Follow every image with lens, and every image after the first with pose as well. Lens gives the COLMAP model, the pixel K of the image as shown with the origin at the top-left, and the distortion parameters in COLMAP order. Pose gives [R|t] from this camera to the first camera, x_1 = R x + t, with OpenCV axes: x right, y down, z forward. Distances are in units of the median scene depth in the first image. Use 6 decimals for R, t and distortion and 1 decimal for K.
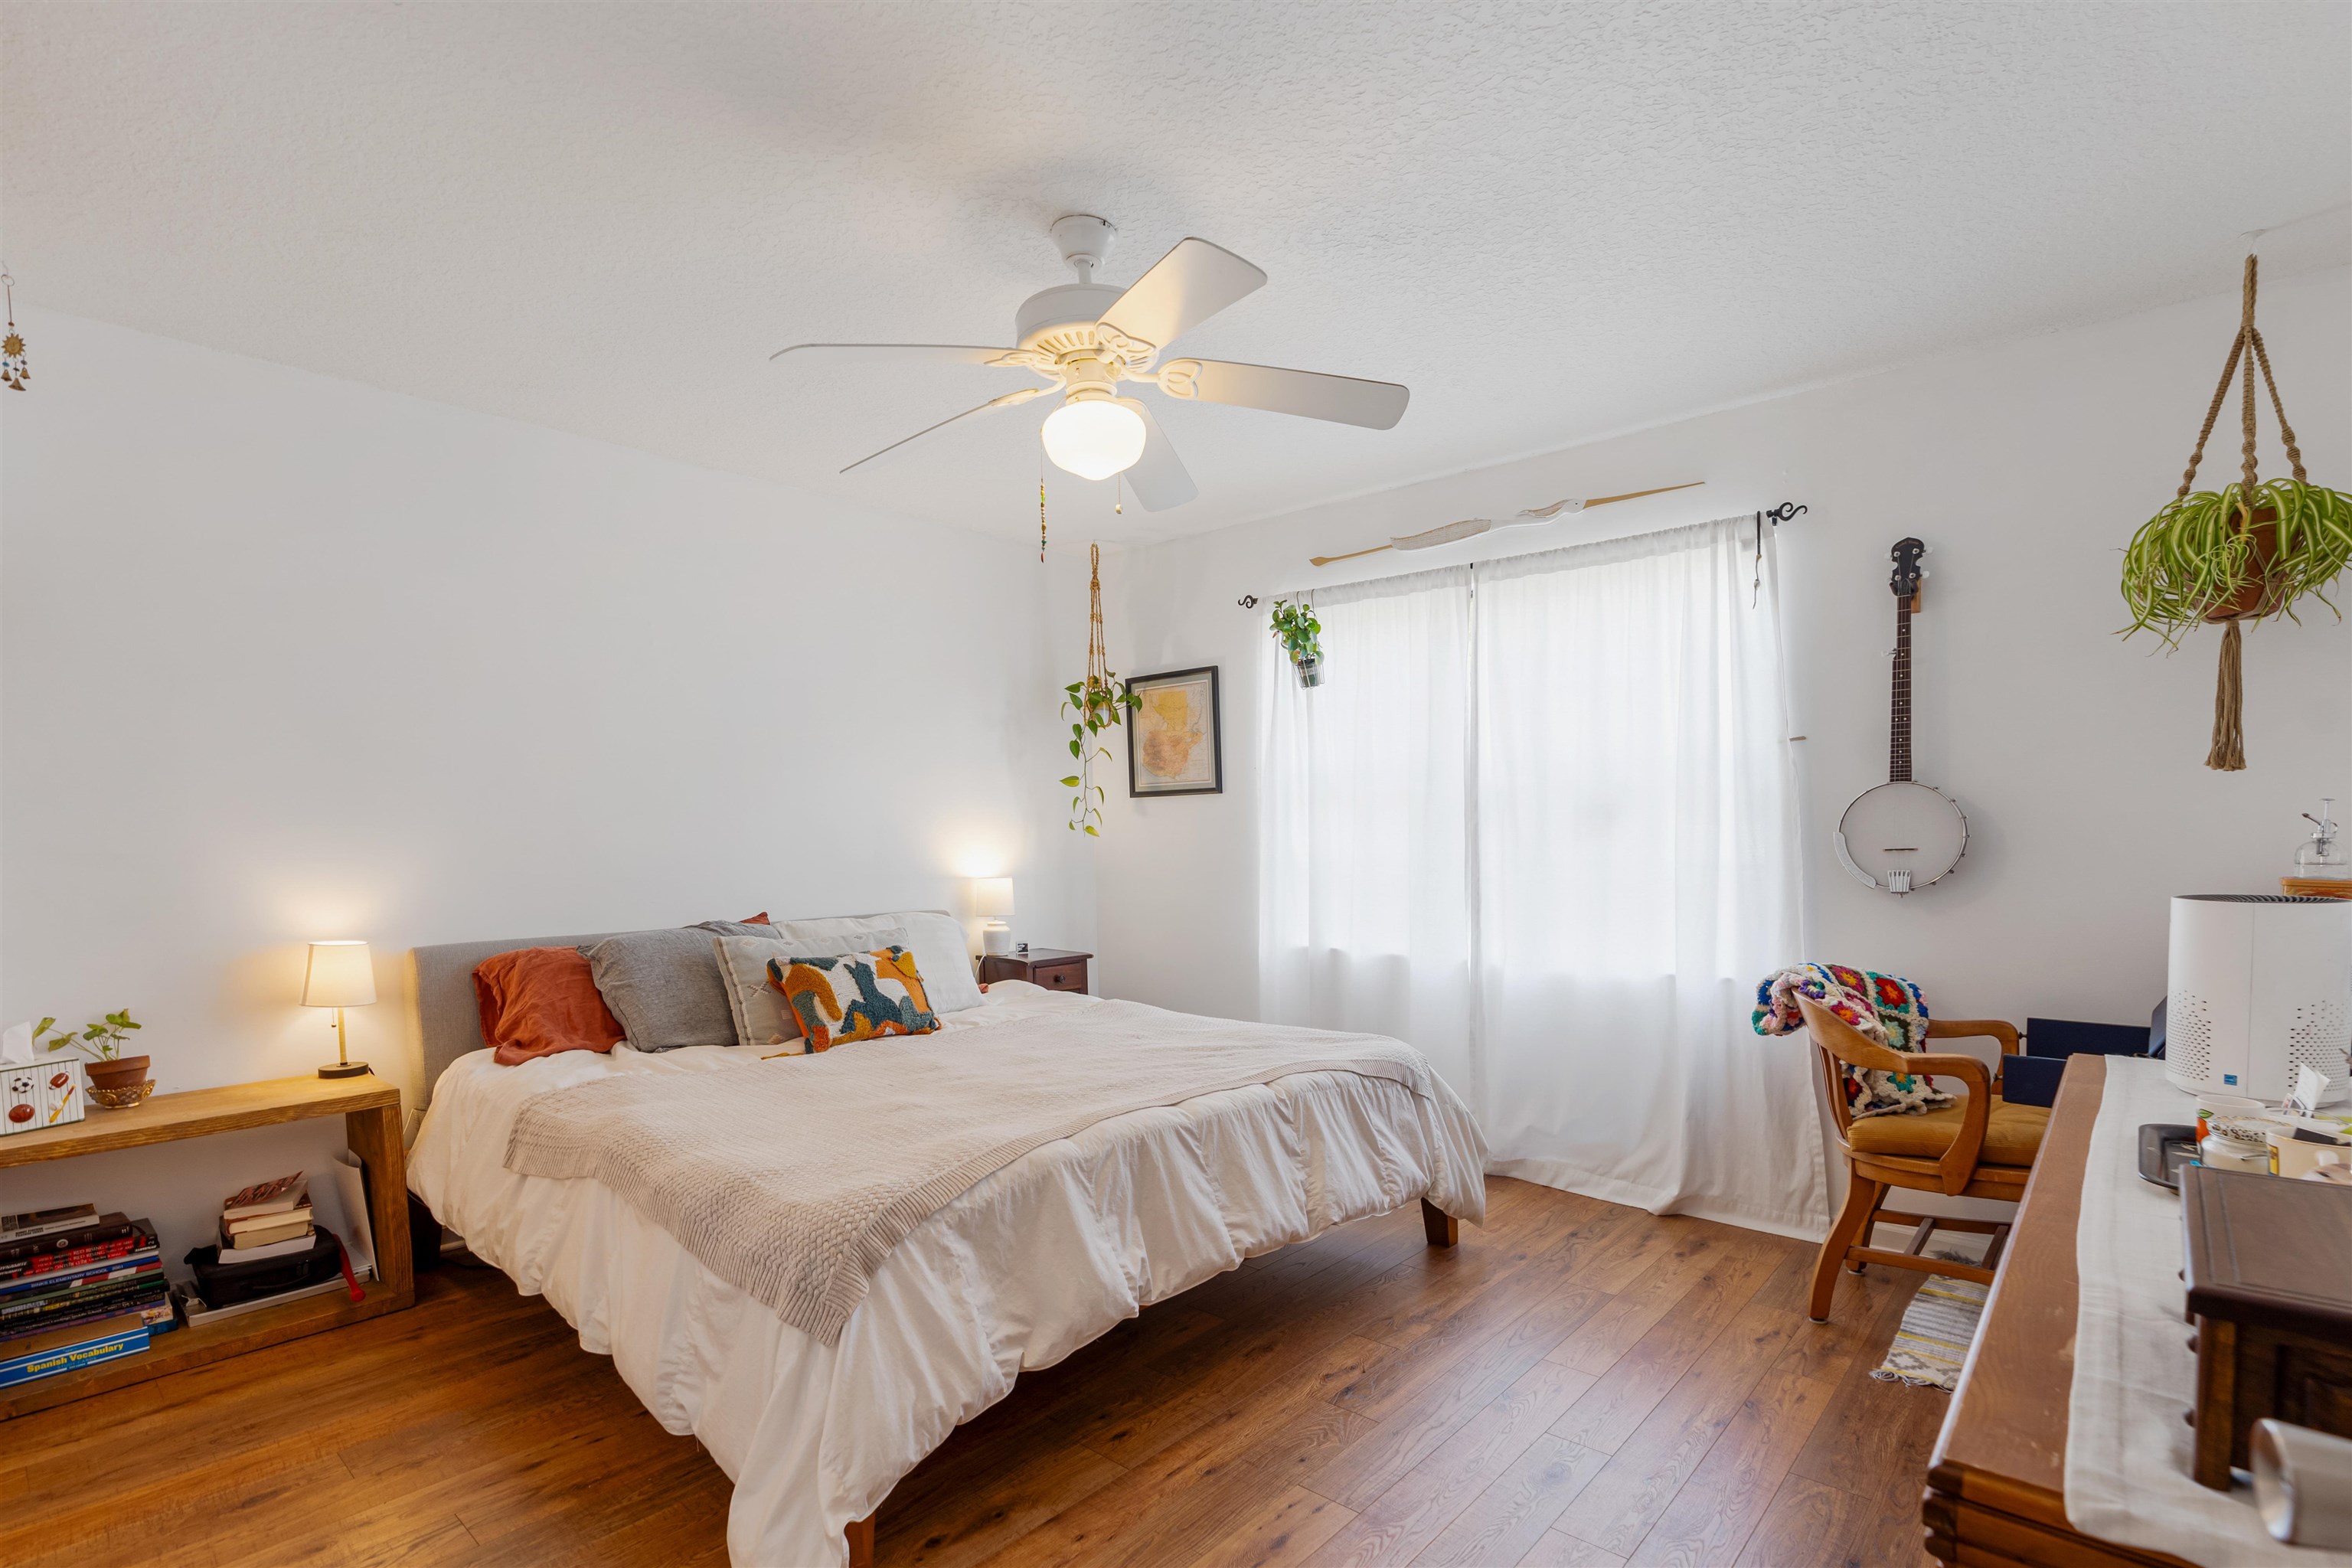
lens RADIAL K [[1206.7, 0, 1172.8], [0, 1206.7, 832.4], [0, 0, 1]] dist [0.001402, 0.001737]
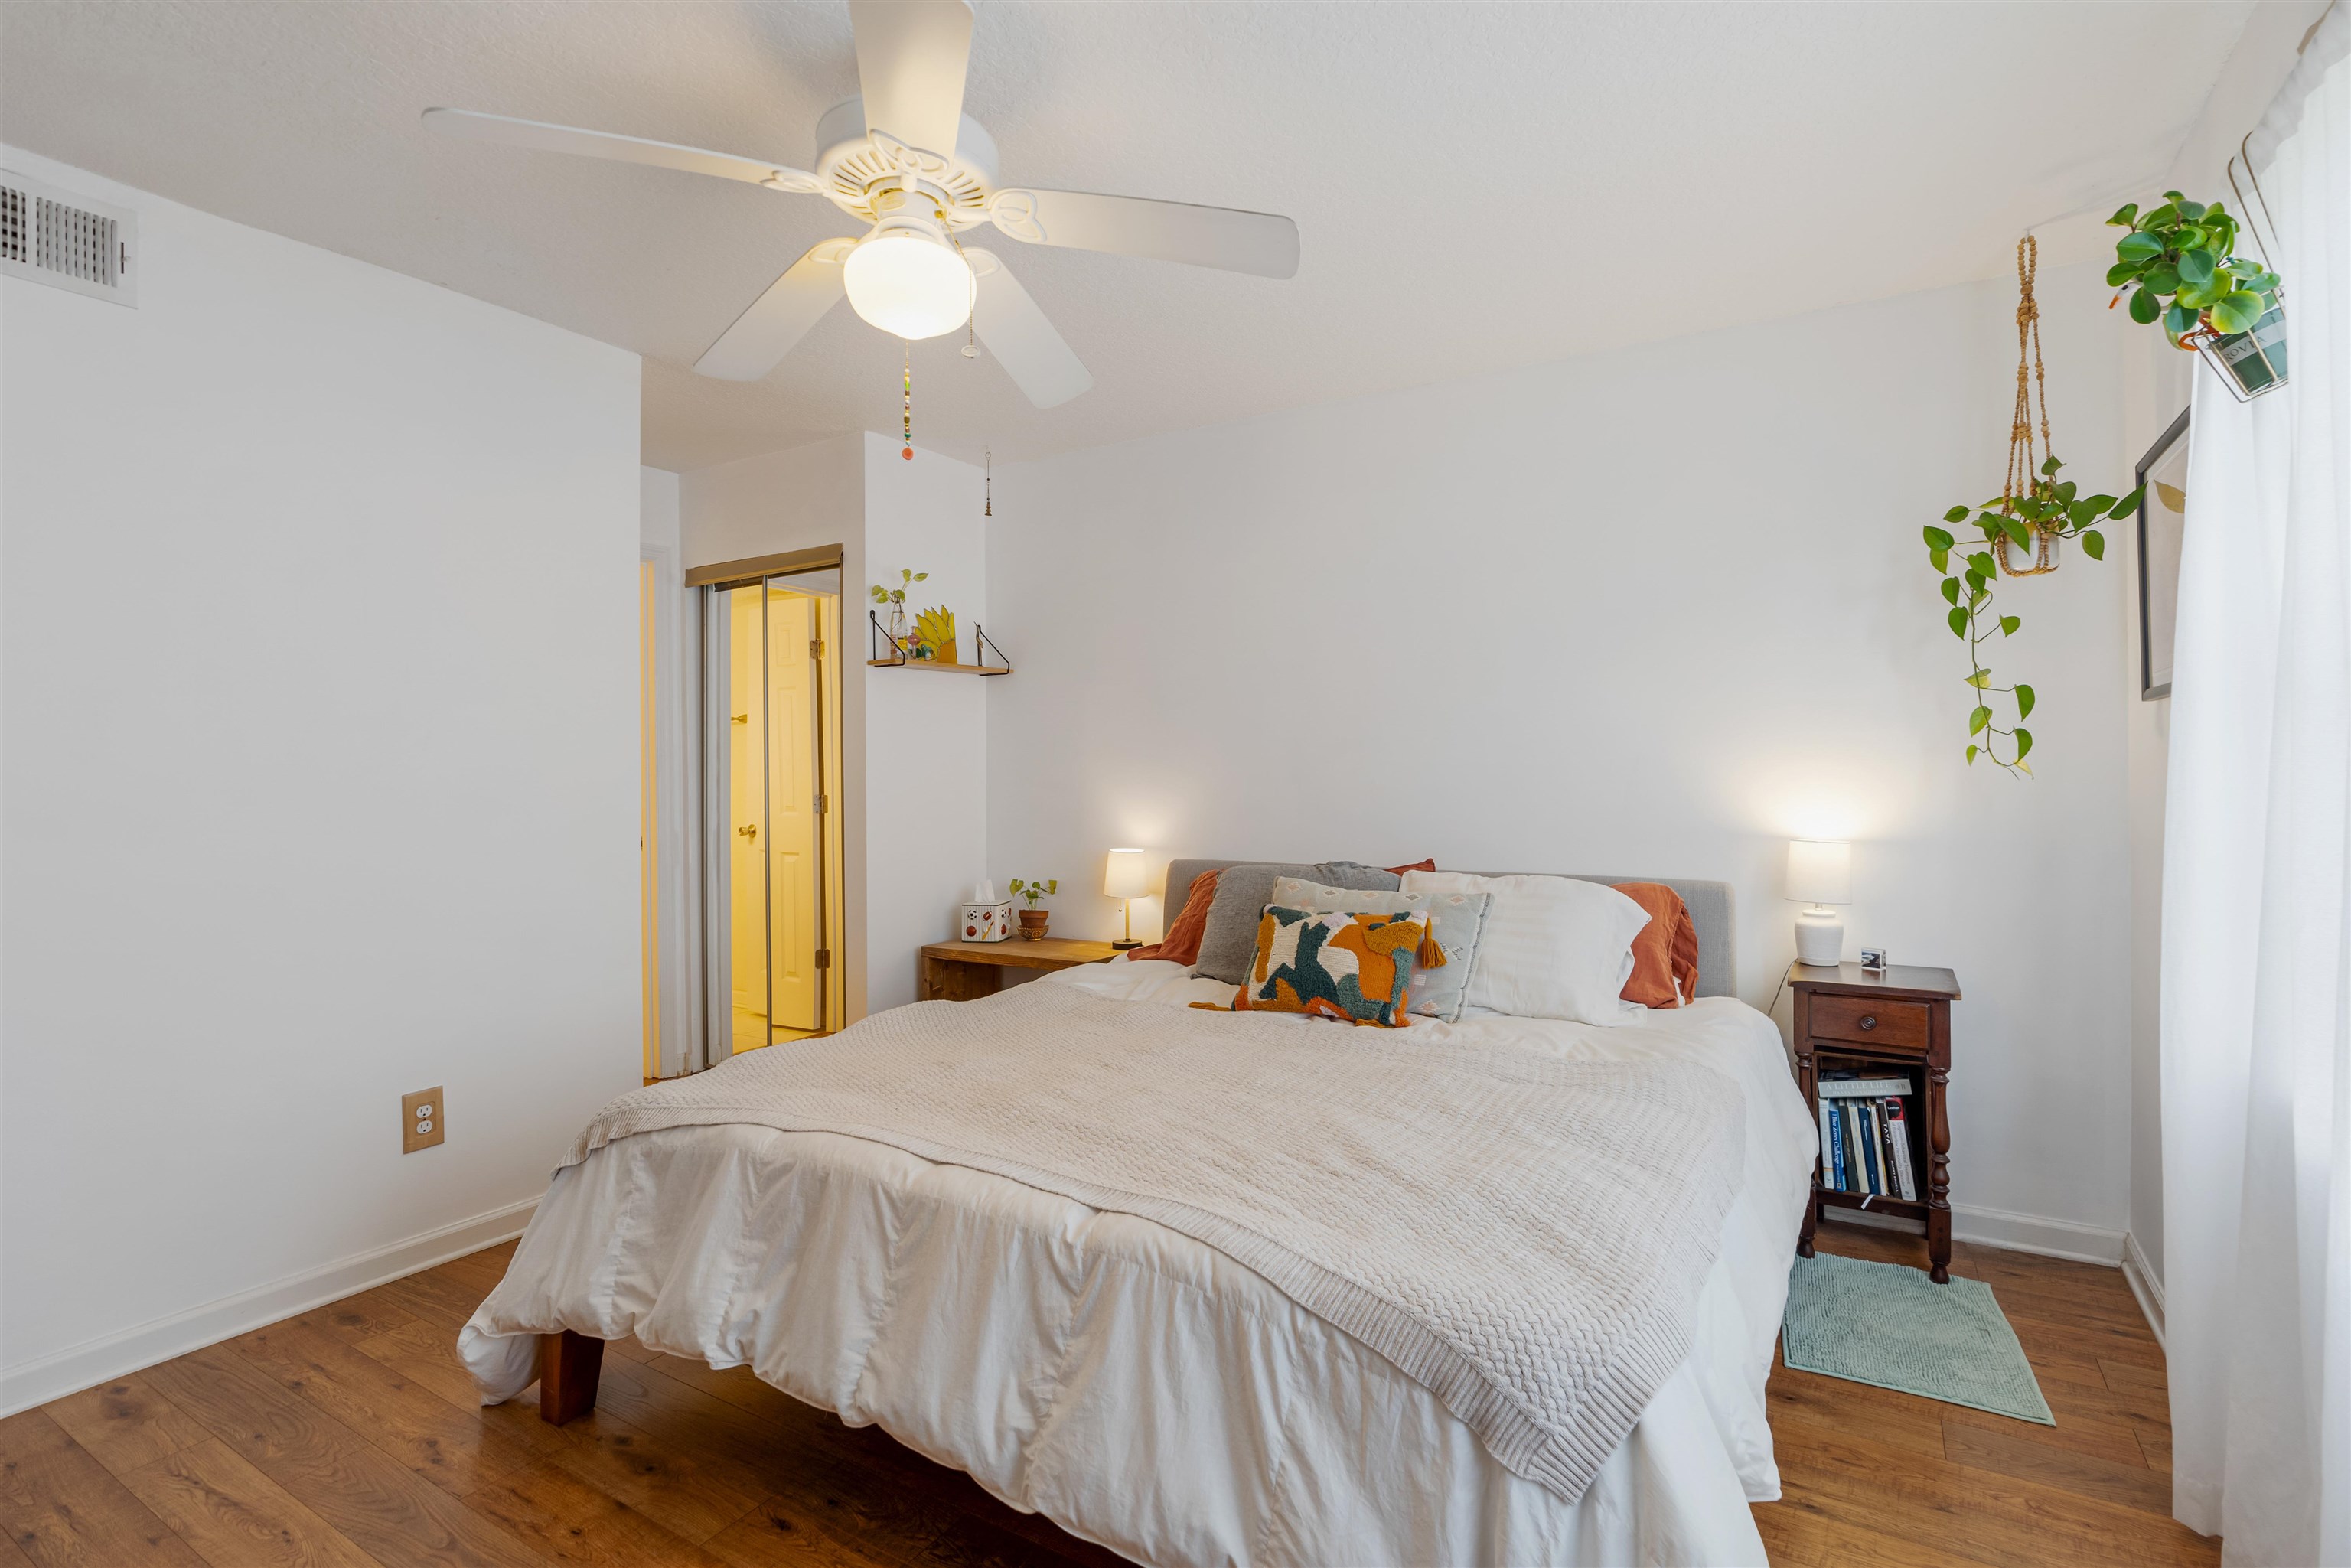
lens RADIAL K [[1084.0, 0, 1177.0], [0, 1084.0, 771.8], [0, 0, 1]] dist [-0.002463, 0.000452]
pose [[0.176741, 0.002835, -0.984253, 0.480037], [-0.004120, 0.999989, 0.002140, -0.001281], [0.984249, 0.003677, 0.176751, 0.766218]]
